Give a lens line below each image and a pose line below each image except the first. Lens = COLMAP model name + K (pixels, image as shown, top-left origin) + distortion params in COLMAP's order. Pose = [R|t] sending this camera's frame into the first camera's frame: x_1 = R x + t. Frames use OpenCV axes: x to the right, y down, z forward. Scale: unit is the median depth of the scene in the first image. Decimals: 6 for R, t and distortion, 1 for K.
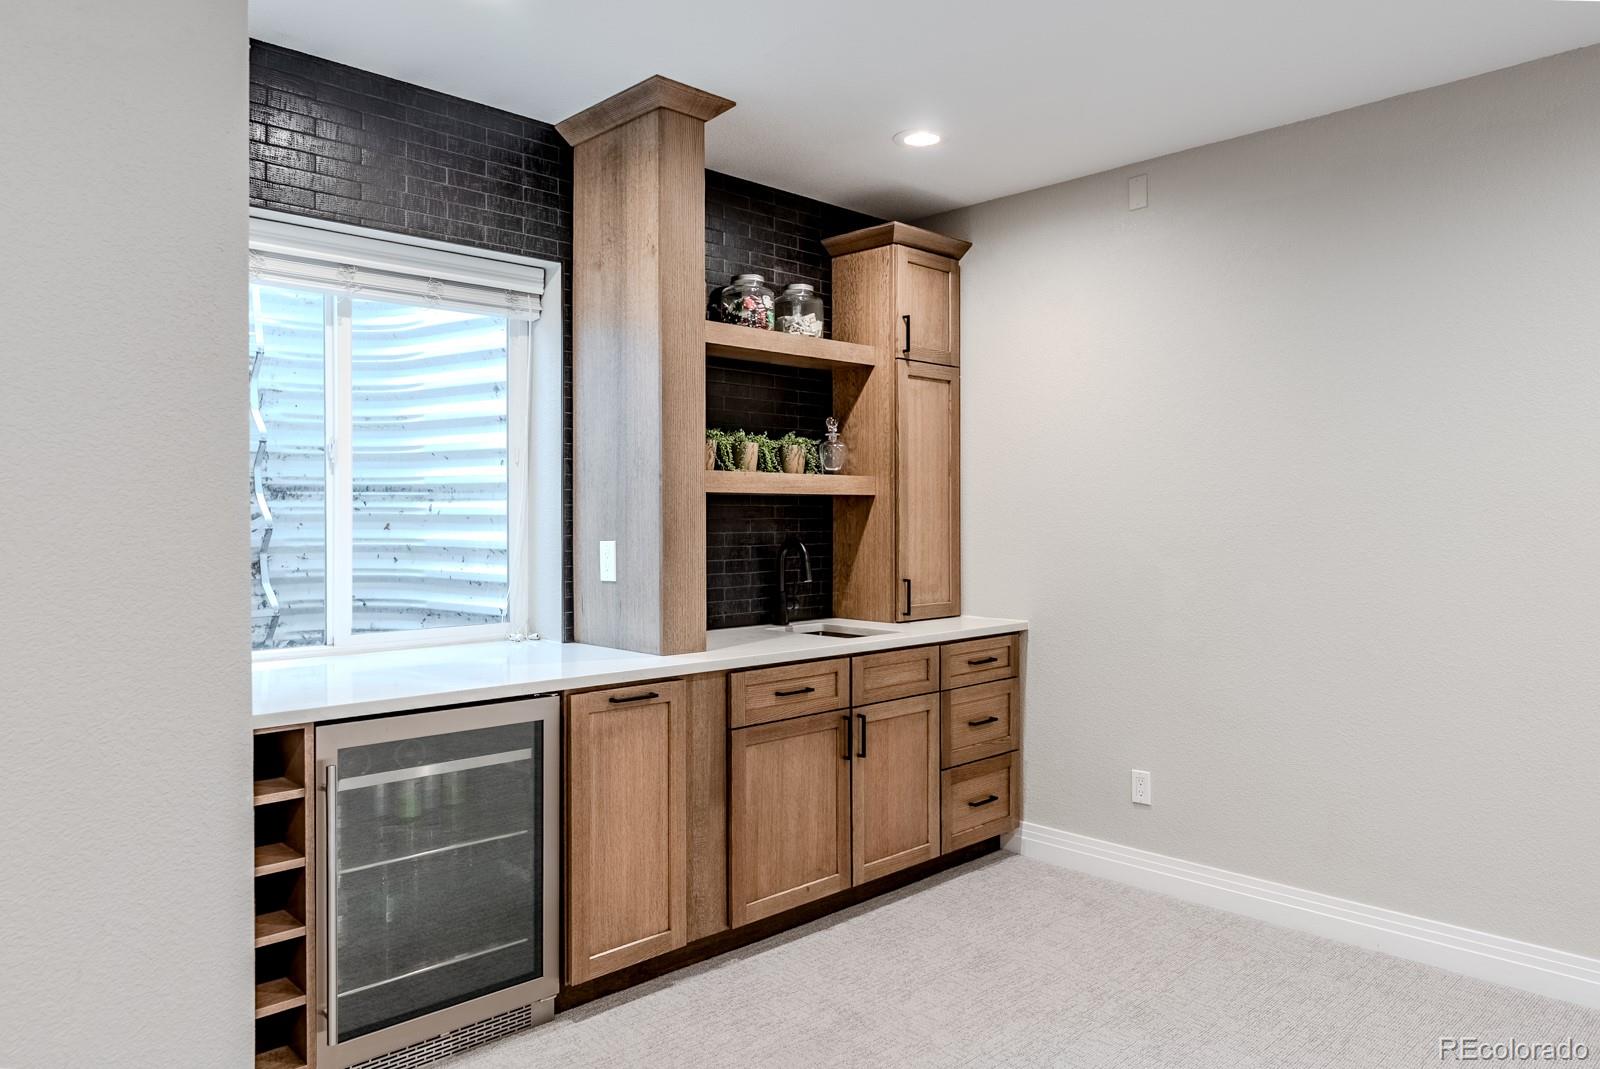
lens RADIAL K [[1073.8, 0, 805.5], [0, 1073.8, 527.2], [0, 0, 1]] dist [0.001234, 0.000356]
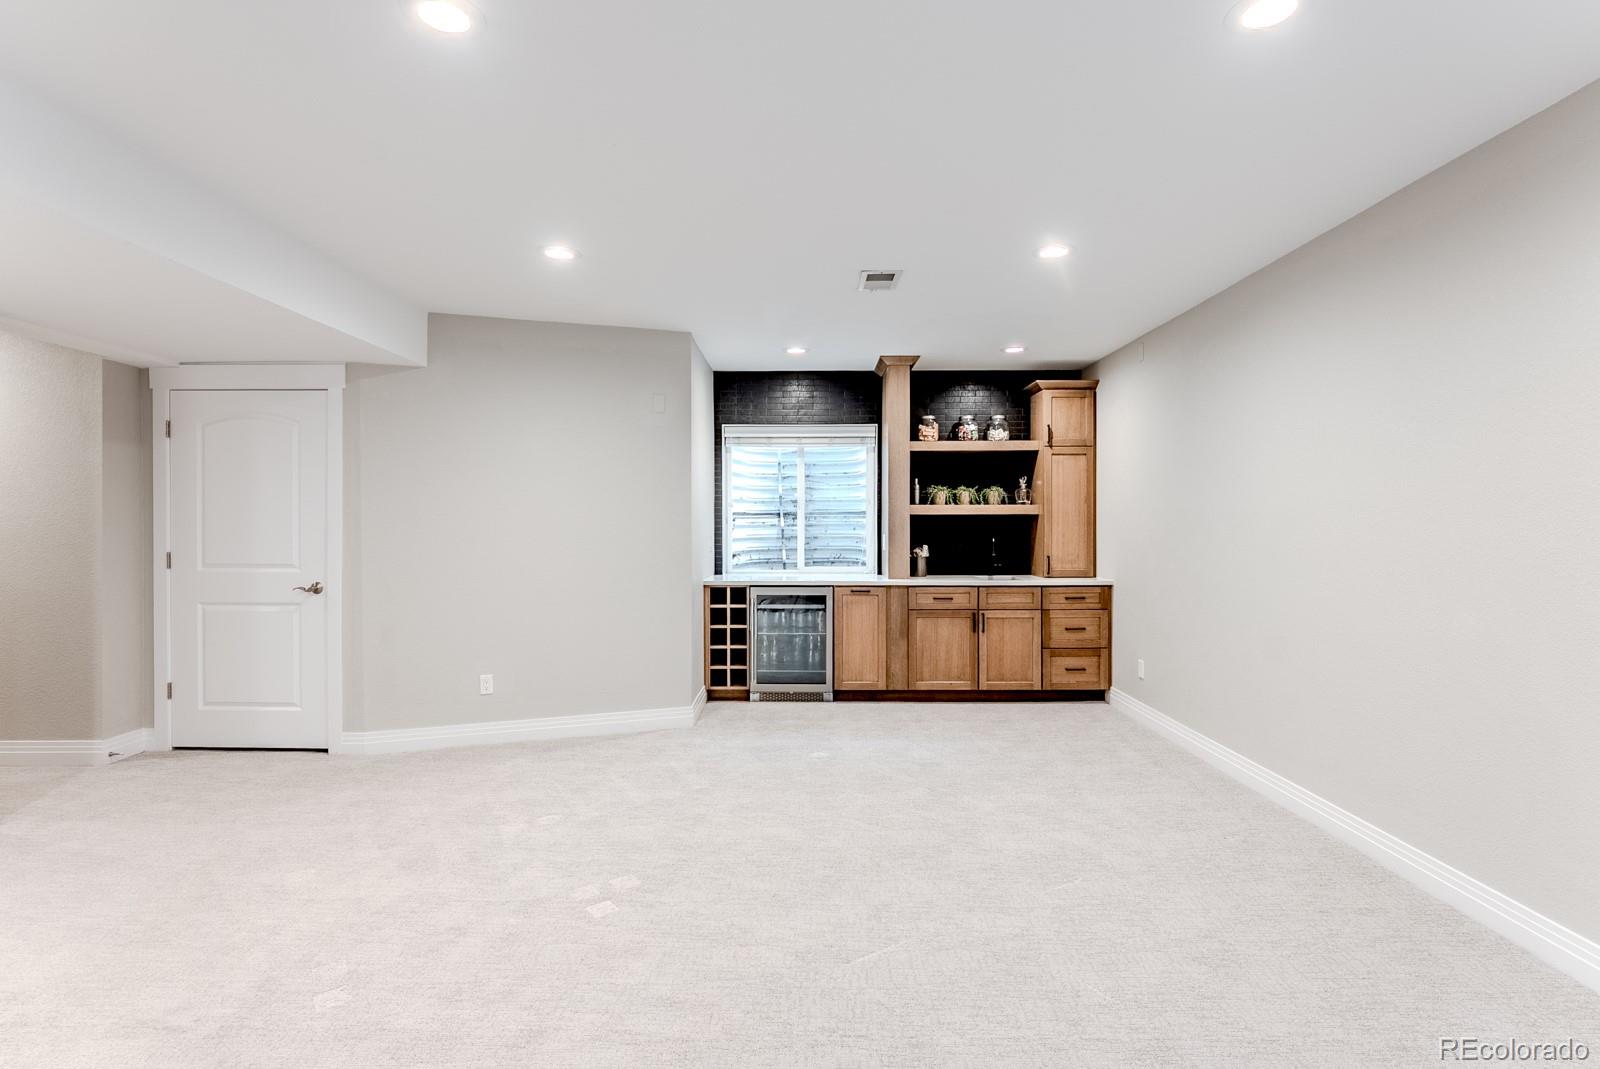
lens RADIAL K [[732.0, 0, 796.1], [0, 732.0, 540.3], [0, 0, 1]] dist [0.000204, 0.000440]
pose [[0.715959, 0.010908, -0.698057, 0.832876], [-0.007425, 0.999940, 0.008010, 0.013299], [0.698102, -0.000552, 0.715998, -0.360738]]
